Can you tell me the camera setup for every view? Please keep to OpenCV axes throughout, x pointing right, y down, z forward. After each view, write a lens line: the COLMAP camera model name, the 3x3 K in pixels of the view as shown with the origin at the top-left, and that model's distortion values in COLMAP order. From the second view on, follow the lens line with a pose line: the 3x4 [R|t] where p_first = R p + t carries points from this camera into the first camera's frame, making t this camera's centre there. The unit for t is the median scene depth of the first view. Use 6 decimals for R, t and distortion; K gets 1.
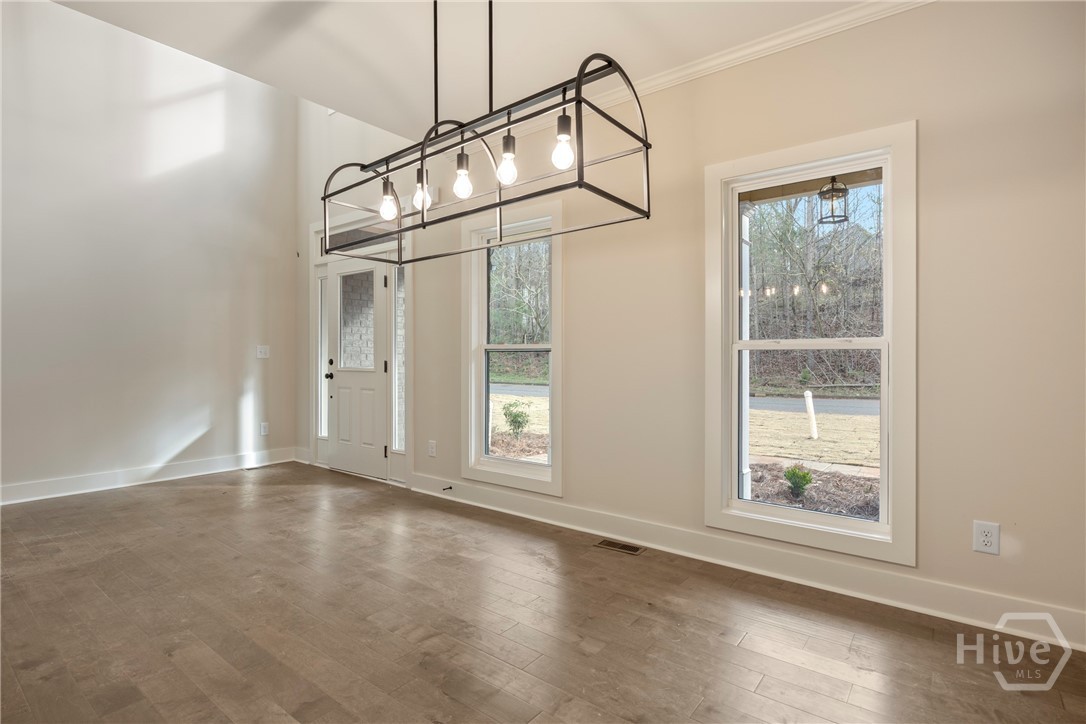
lens RADIAL K [[527.5, 0, 537.0], [0, 527.5, 358.4], [0, 0, 1]] dist [-0.006625, -0.000722]
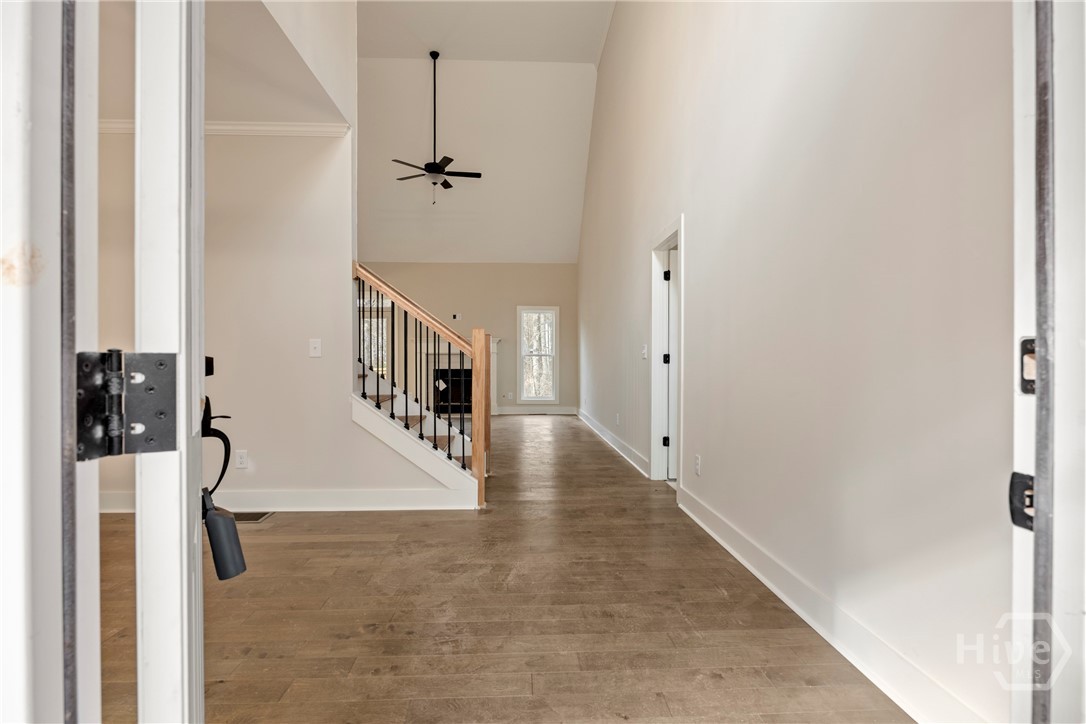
lens RADIAL K [[527.5, 0, 541.2], [0, 527.5, 363.5], [0, 0, 1]] dist [-0.006625, -0.000722]
pose [[-0.754015, 0.001183, -0.656856, -0.552496], [-0.004108, 0.999970, 0.006516, 0.010774], [0.656844, 0.007611, -0.753988, 2.188138]]
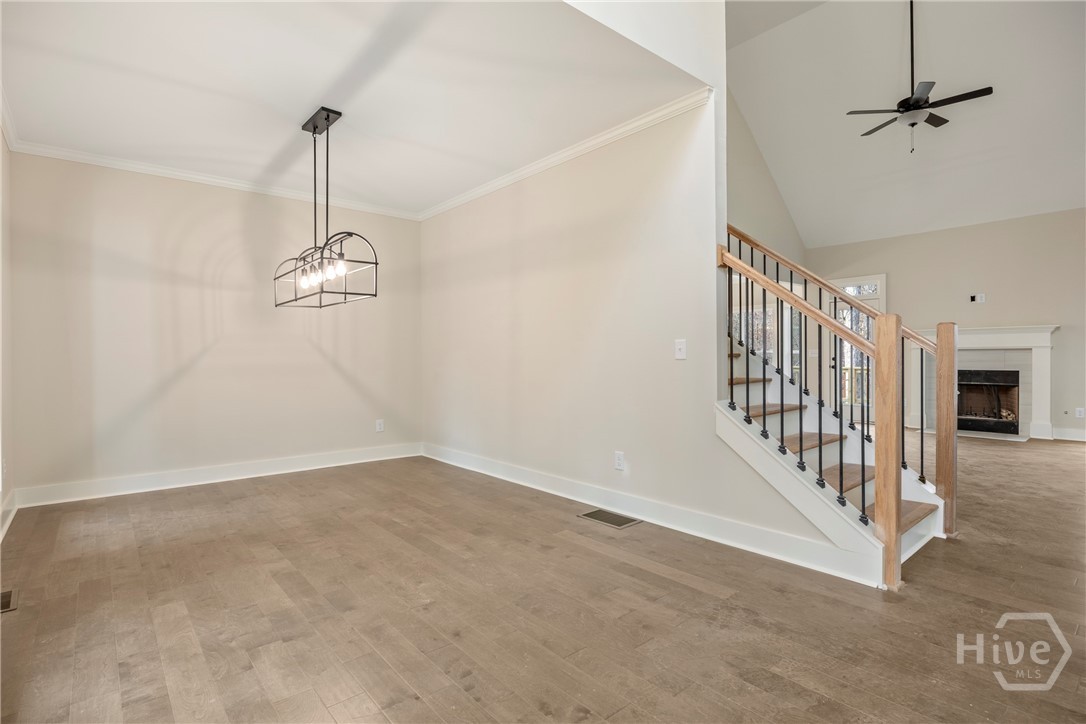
lens RADIAL K [[527.5, 0, 544.0], [0, 527.5, 359.4], [0, 0, 1]] dist [-0.006625, -0.000722]
pose [[-0.981153, 0.002294, 0.193220, -0.992915], [0.003260, 0.999984, 0.004680, -0.003018], [-0.193206, 0.005222, -0.981144, 2.018997]]
